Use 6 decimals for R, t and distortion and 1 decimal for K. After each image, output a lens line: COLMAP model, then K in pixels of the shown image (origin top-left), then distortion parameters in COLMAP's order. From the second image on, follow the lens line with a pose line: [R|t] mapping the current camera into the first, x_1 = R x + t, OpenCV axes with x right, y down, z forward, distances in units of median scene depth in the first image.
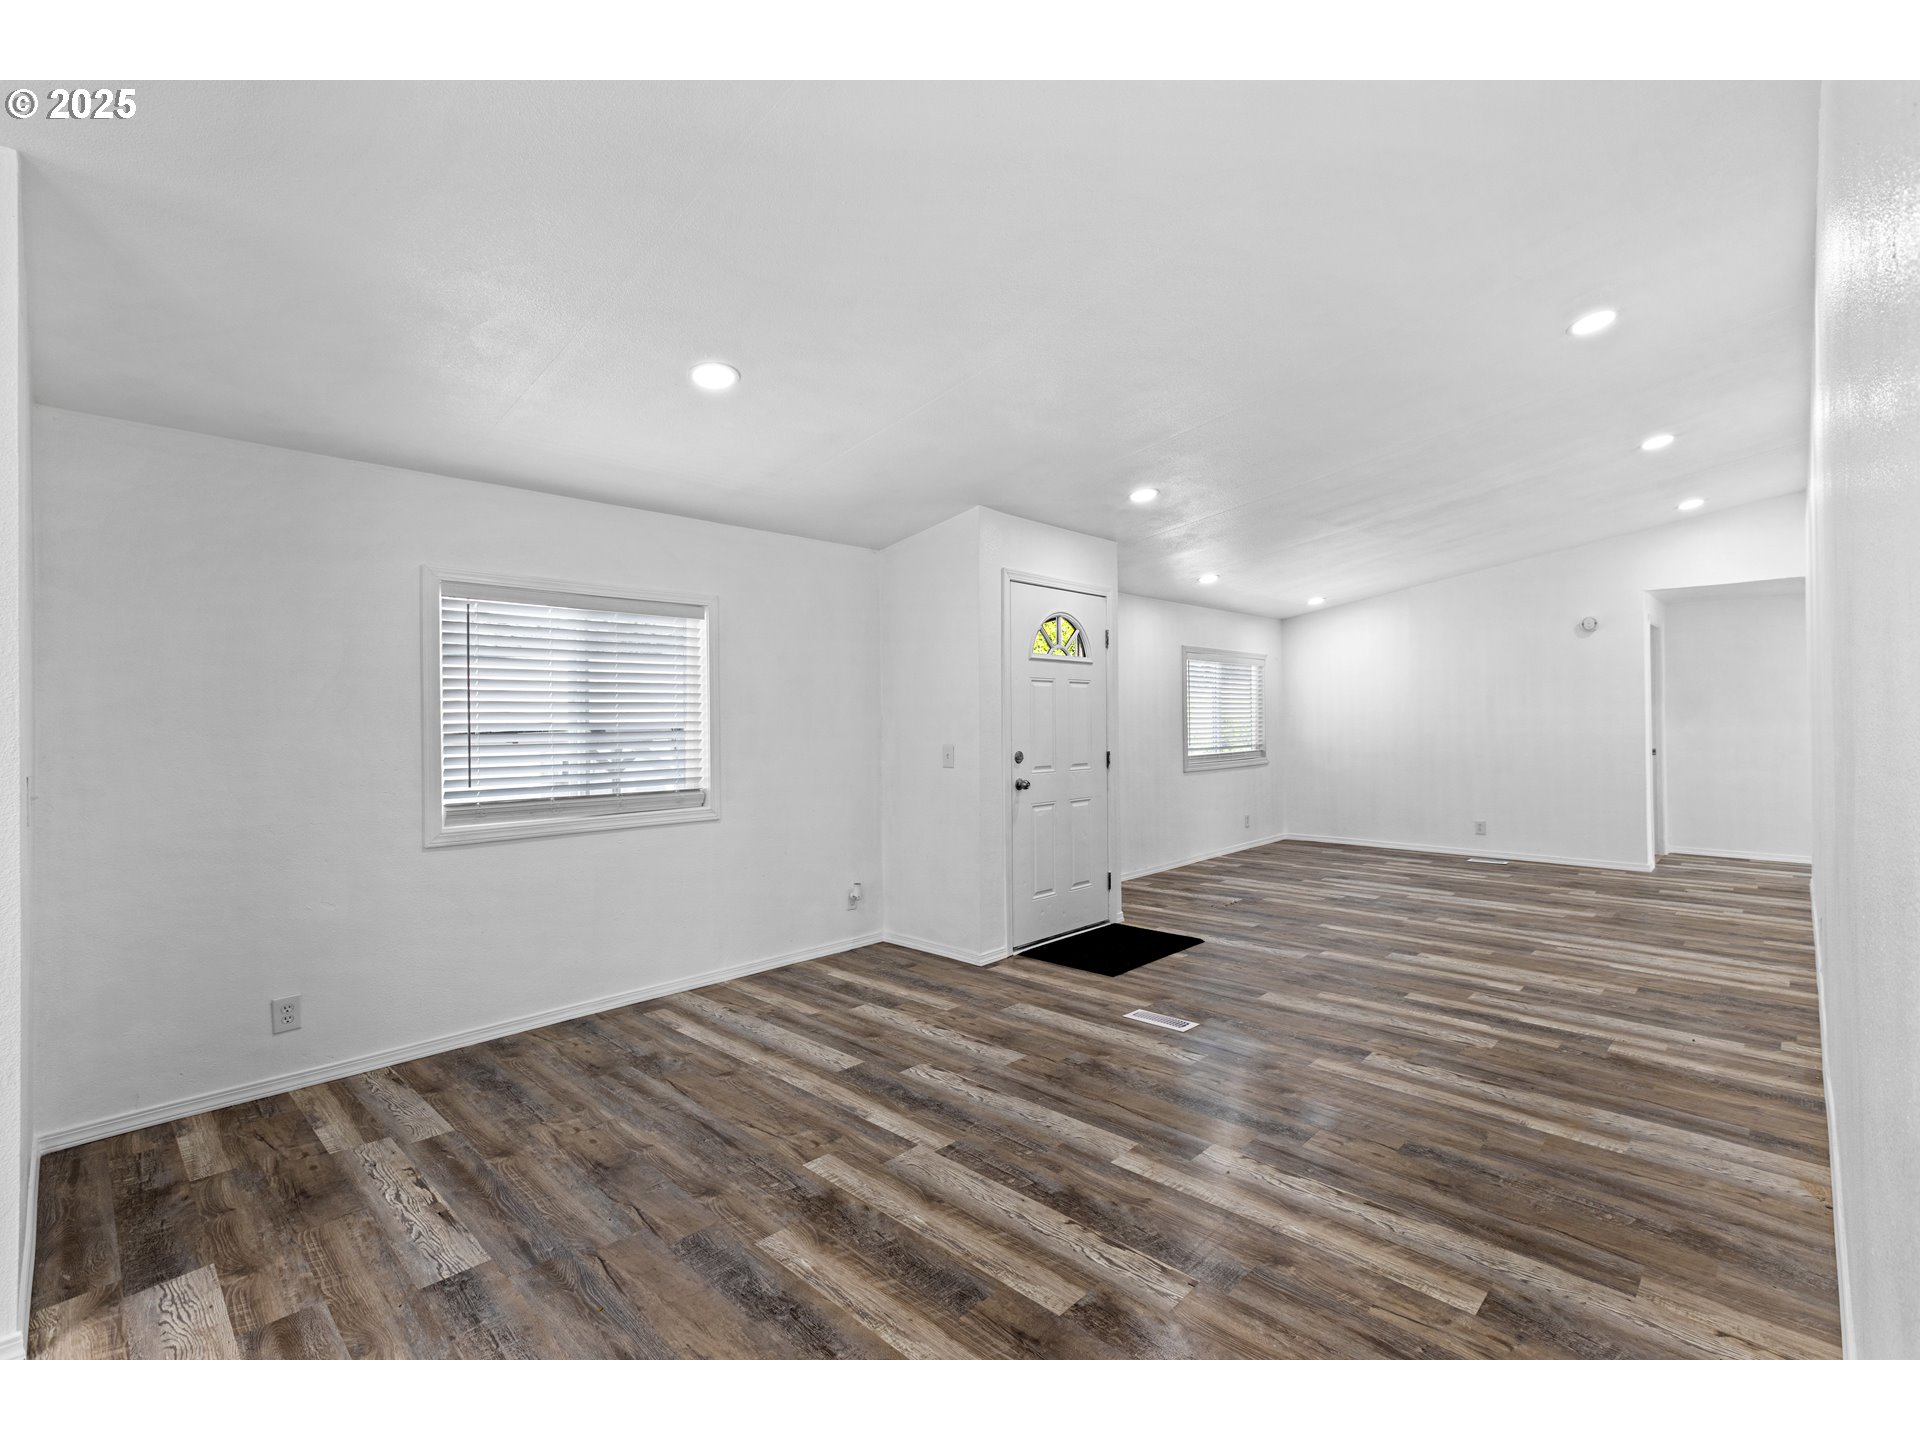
lens RADIAL K [[862.6, 0, 955.5], [0, 862.6, 717.7], [0, 0, 1]] dist [-0.000698, -0.000144]
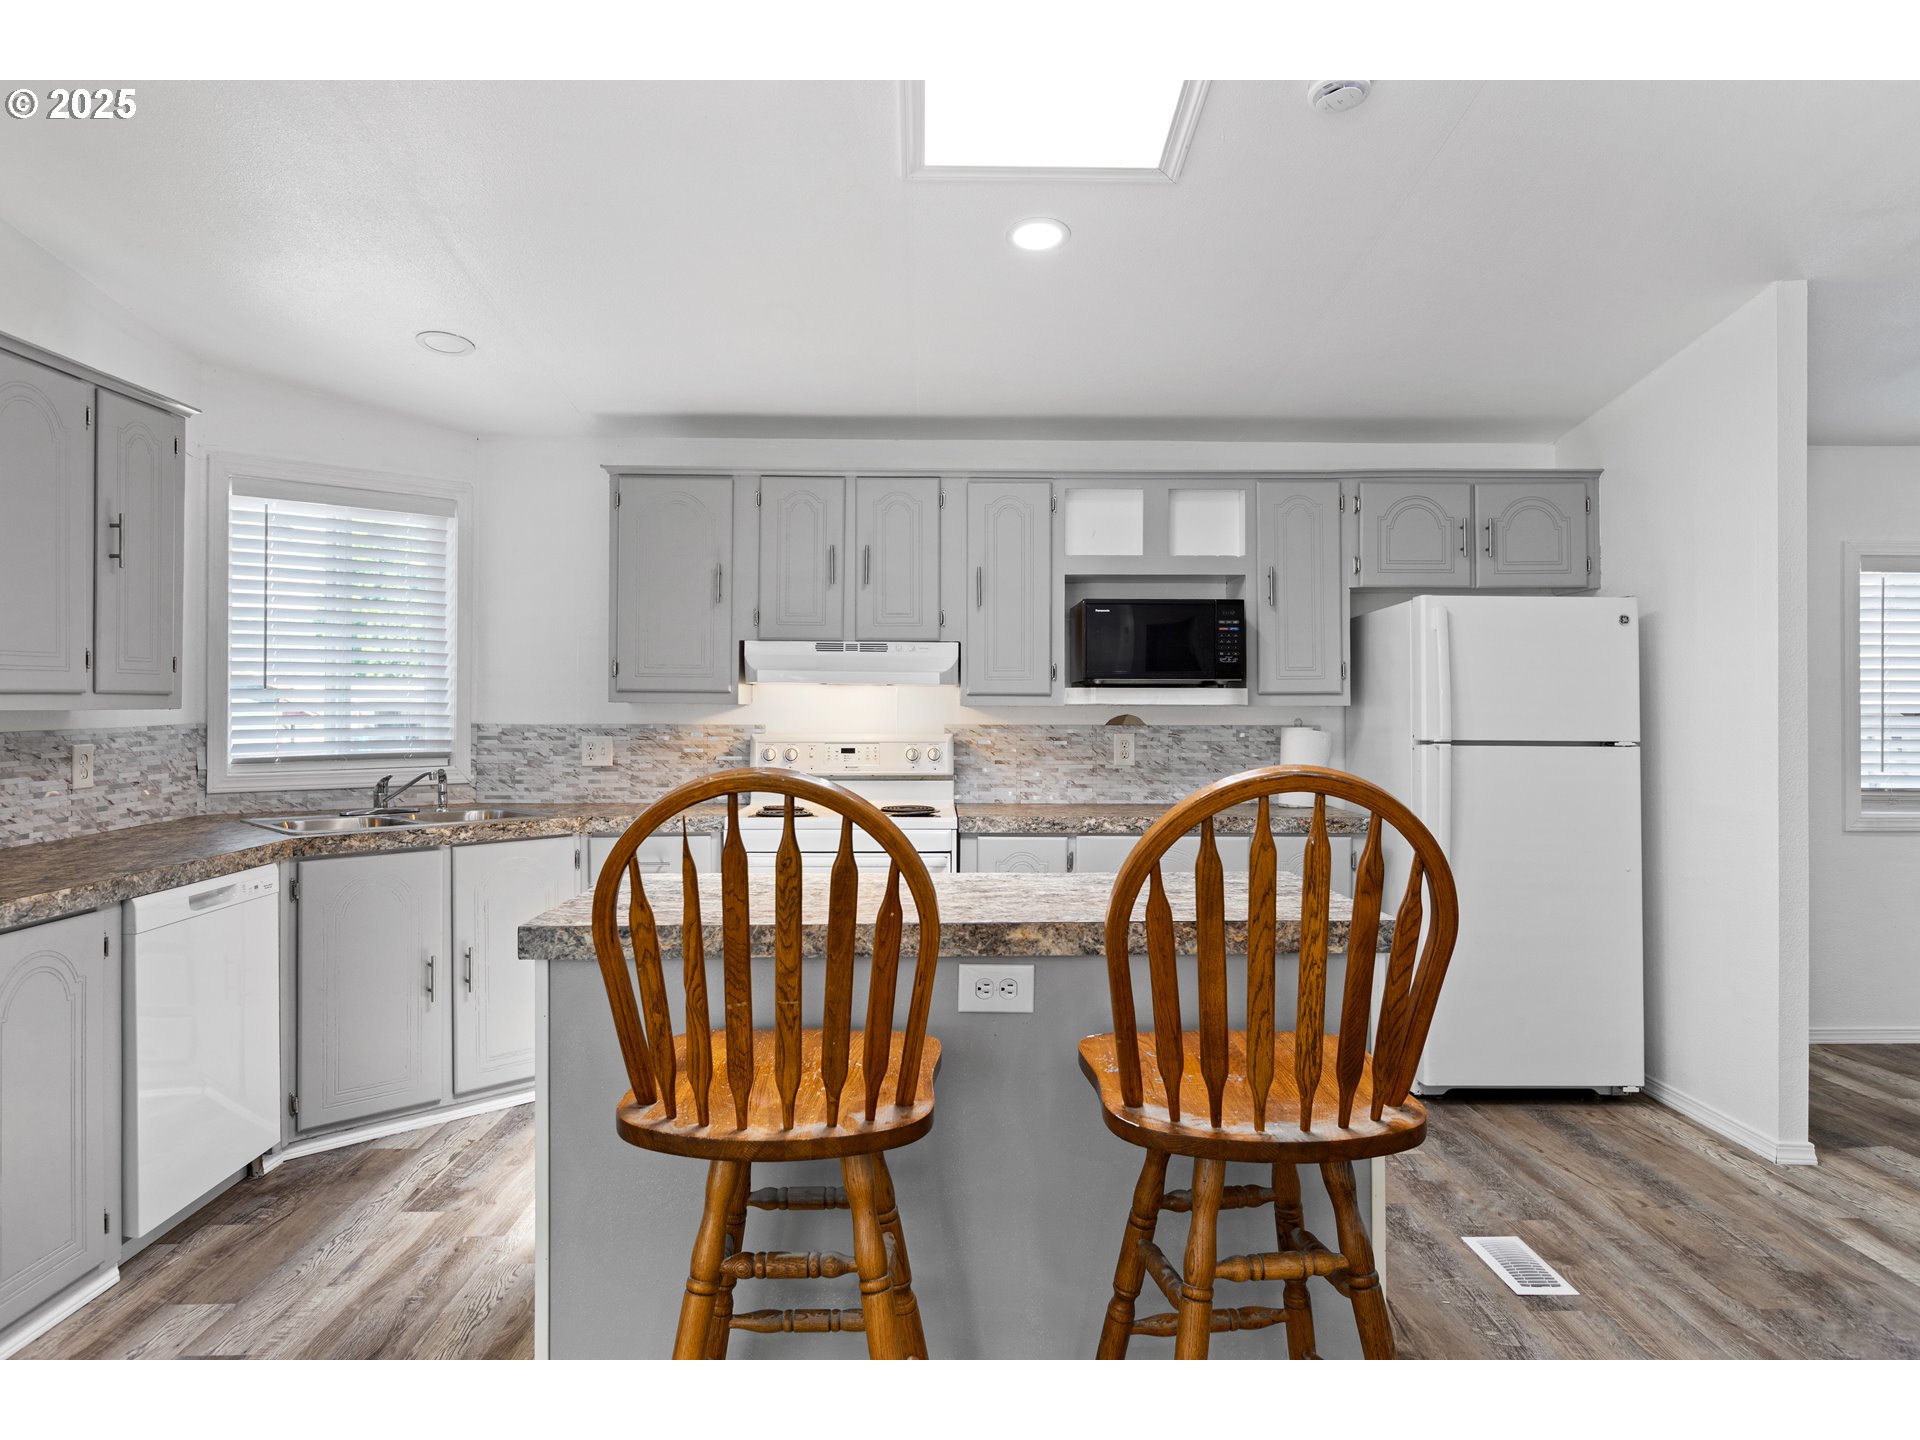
lens RADIAL K [[1264.9, 0, 963.6], [0, 1264.9, 710.2], [0, 0, 1]] dist [-0.001698, -0.006416]
pose [[0.708740, 0.014613, -0.705319, -0.260368], [-0.009024, 0.999891, 0.011648, 0.005308], [0.705412, -0.001890, 0.708795, -0.586984]]
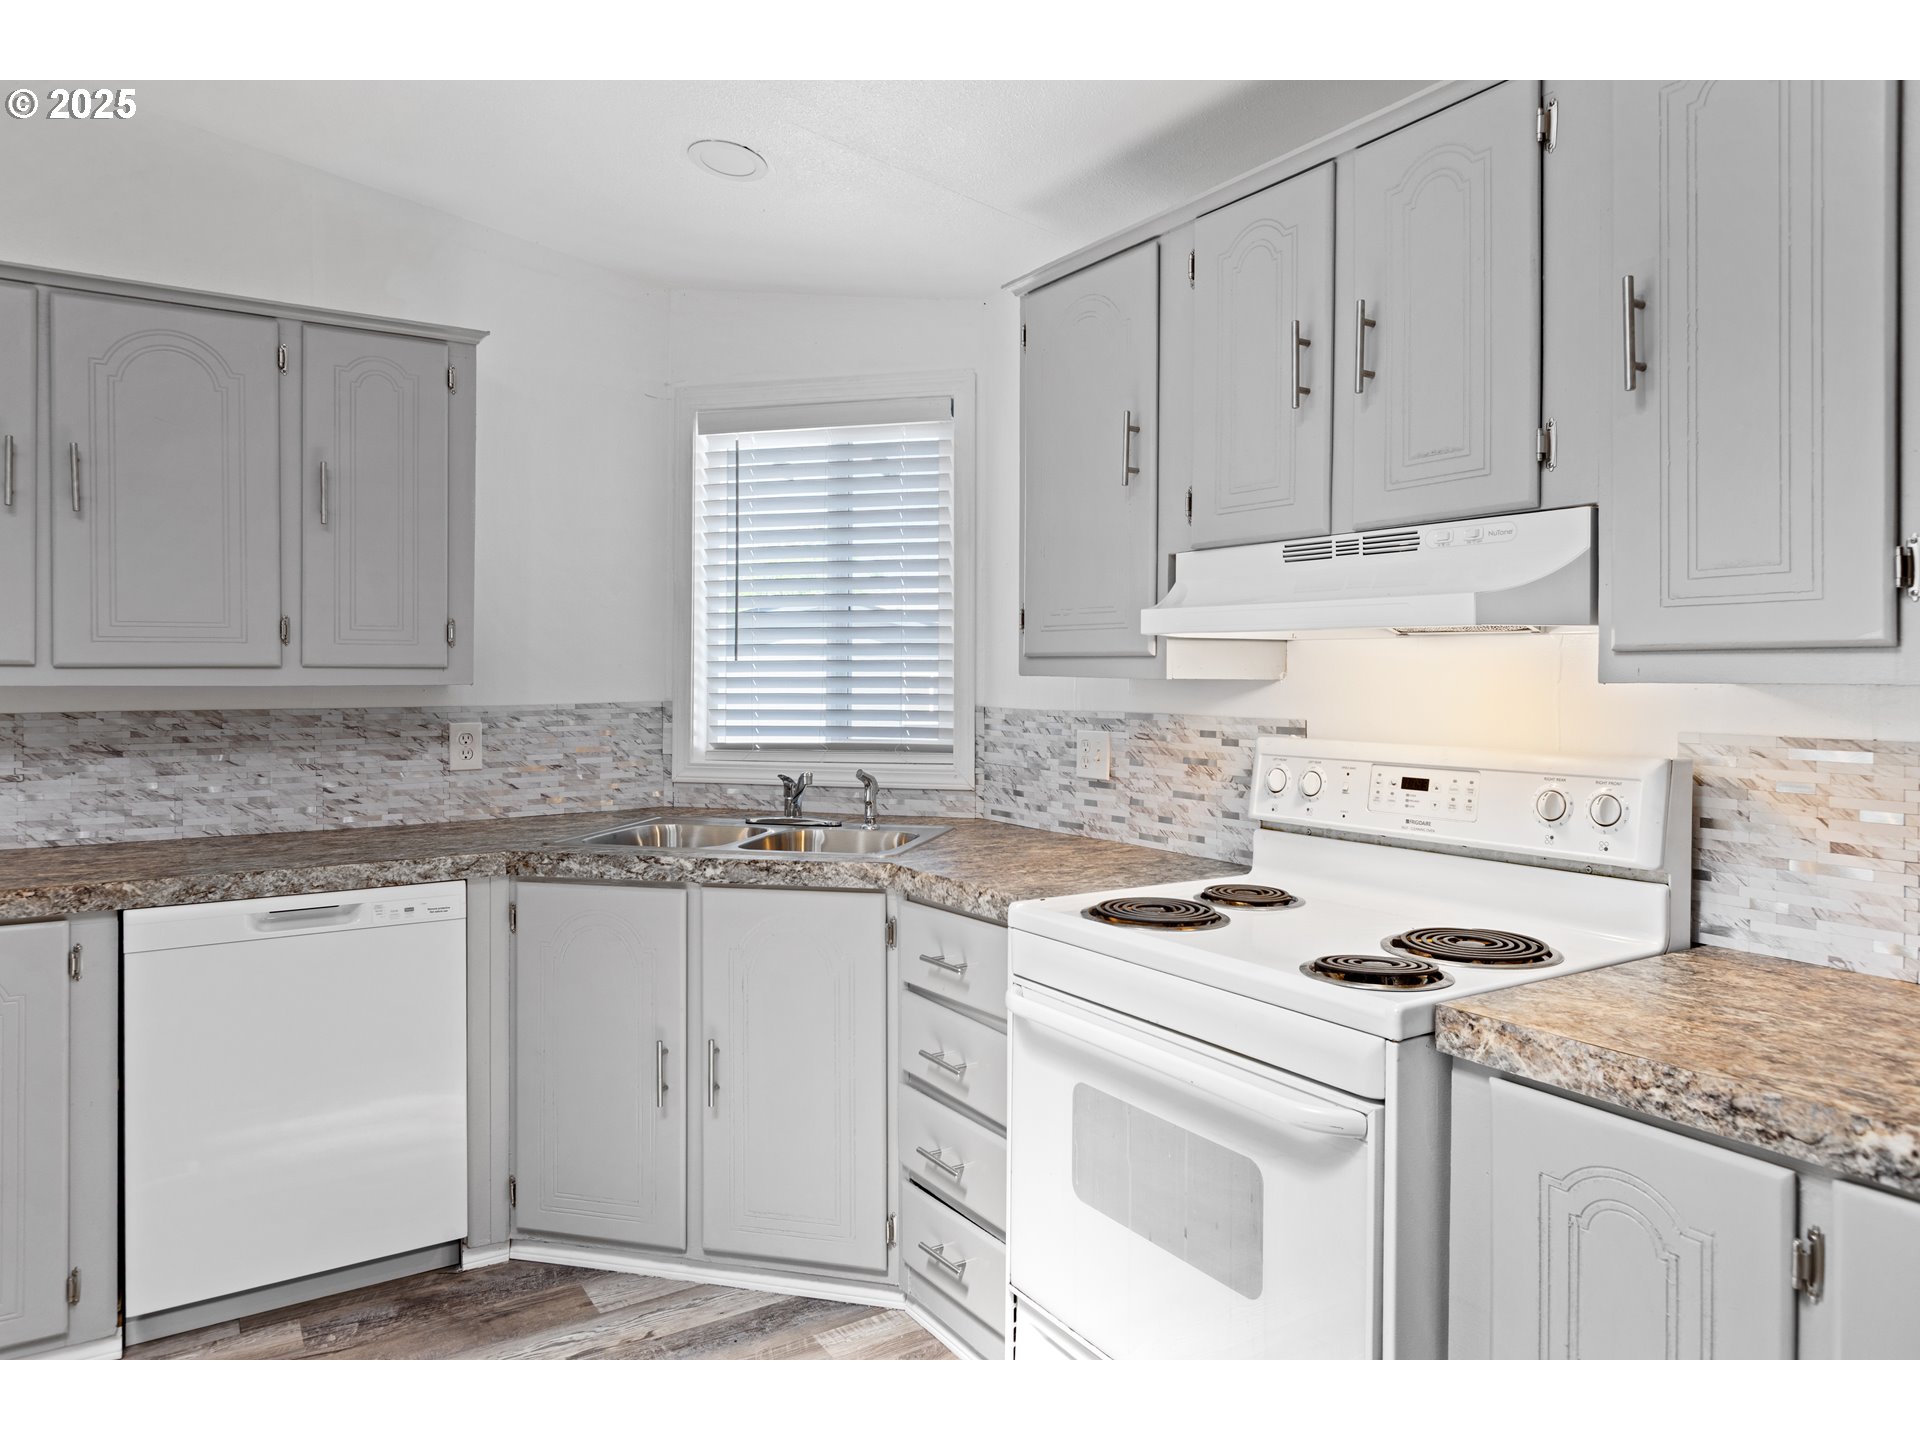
lens RADIAL K [[1229.1, 0, 919.9], [0, 1229.1, 677.6], [0, 0, 1]] dist [-0.002447, 0.002526]
pose [[-0.253130, 0.010605, -0.967374, -0.603012], [0.002480, 0.999944, 0.010313, 0.008119], [0.967429, 0.000211, -0.253142, 0.058914]]
